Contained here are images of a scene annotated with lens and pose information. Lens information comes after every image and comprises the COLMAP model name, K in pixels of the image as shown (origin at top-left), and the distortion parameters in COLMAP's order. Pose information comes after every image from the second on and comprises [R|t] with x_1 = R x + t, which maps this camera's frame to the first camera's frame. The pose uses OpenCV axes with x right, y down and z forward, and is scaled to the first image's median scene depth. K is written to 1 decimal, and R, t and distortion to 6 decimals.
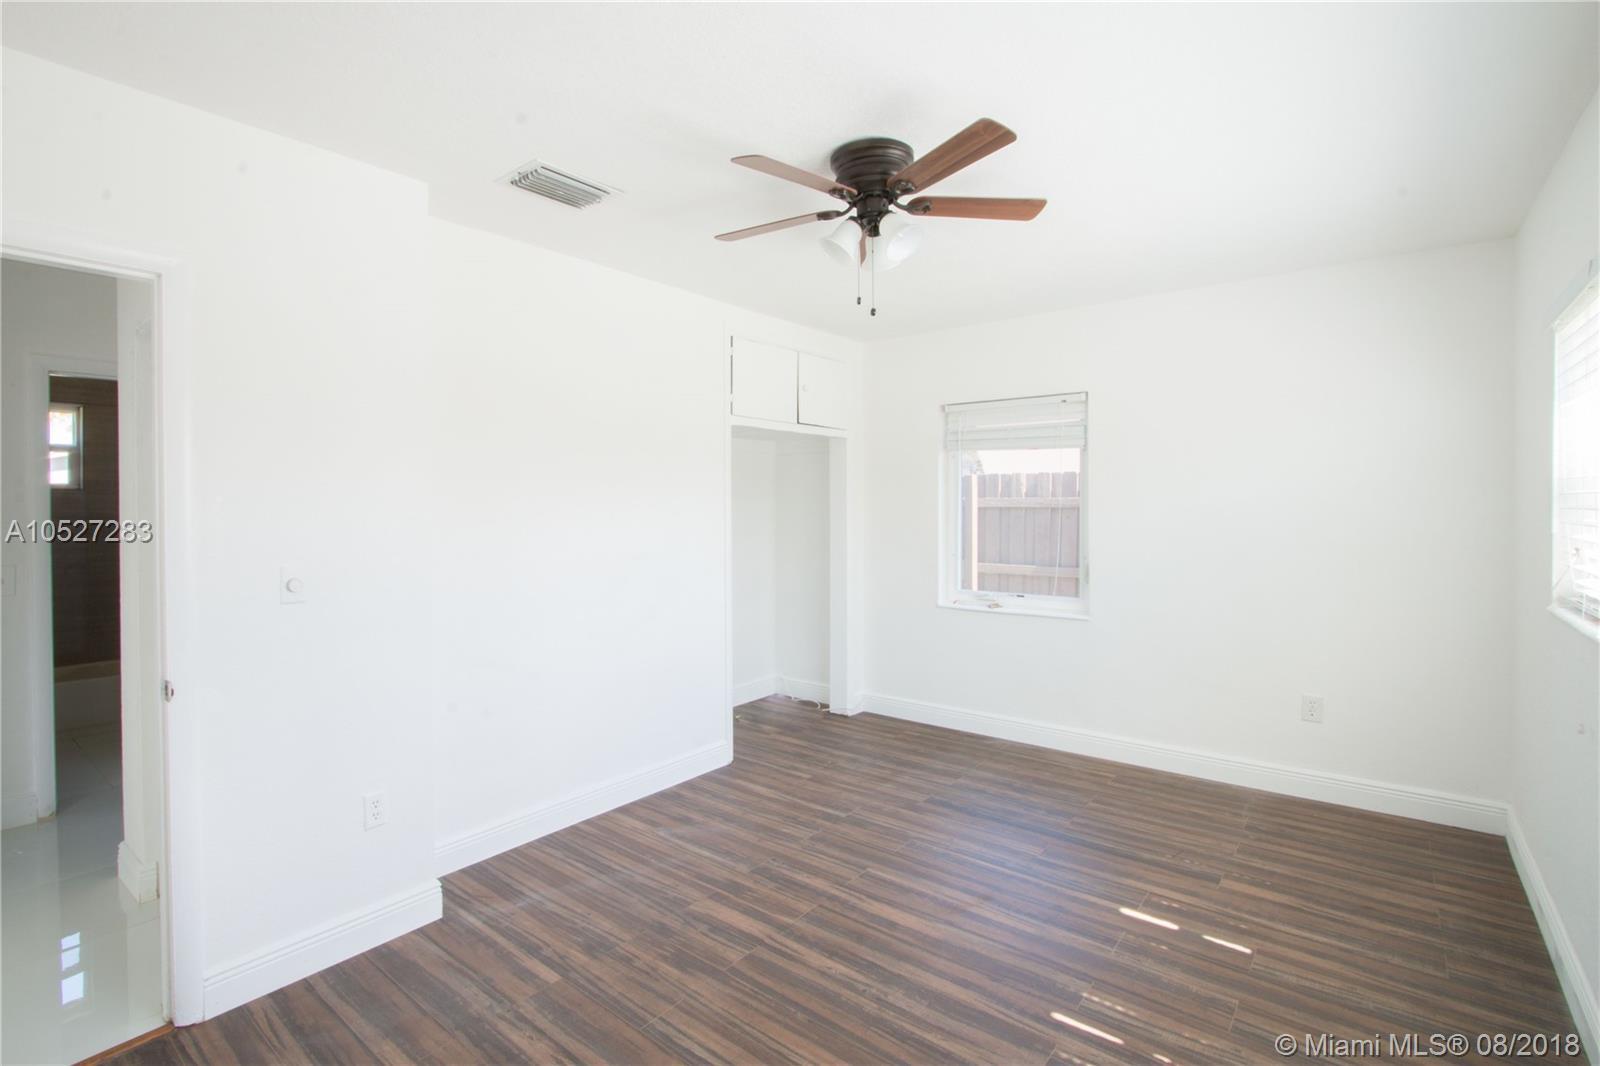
lens RADIAL K [[742.7, 0, 754.0], [0, 742.7, 510.1], [0, 0, 1]] dist [-0.020123, 0.001642]
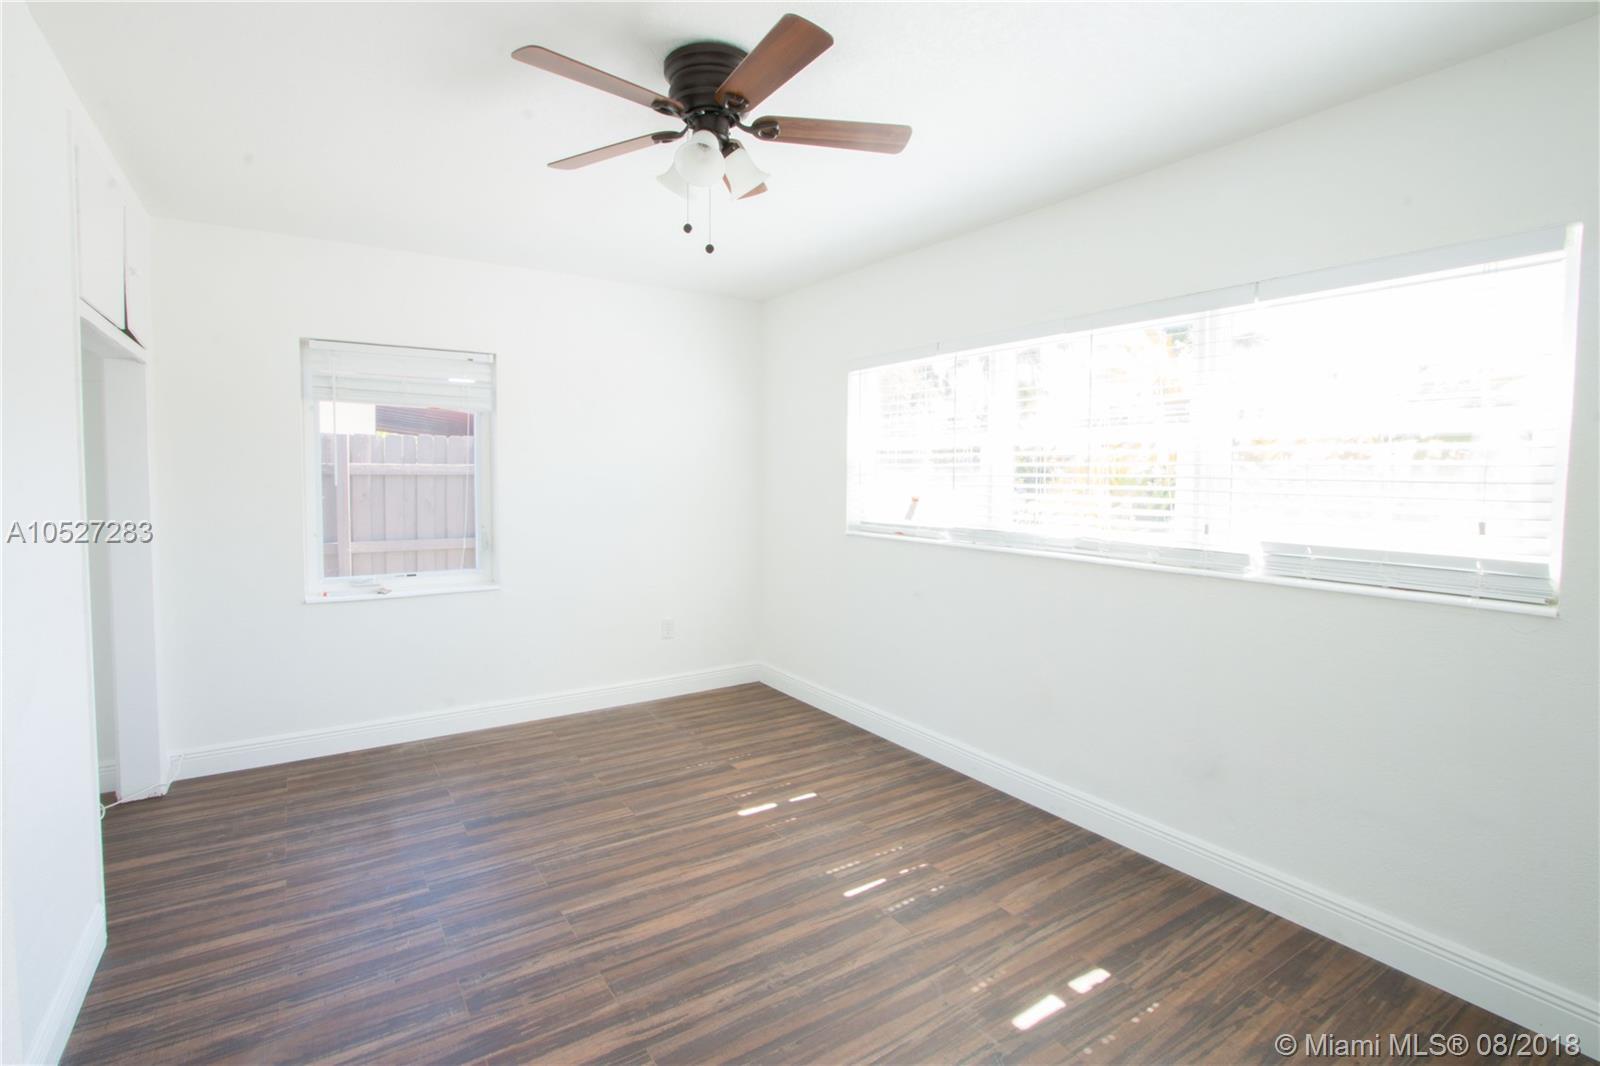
lens RADIAL K [[742.7, 0, 754.0], [0, 742.7, 510.1], [0, 0, 1]] dist [-0.020123, 0.001642]
pose [[0.311510, -0.043094, 0.949265, -0.536643], [0.002402, 0.999004, 0.044563, 0.001572], [-0.950240, -0.011602, 0.311303, 0.543854]]
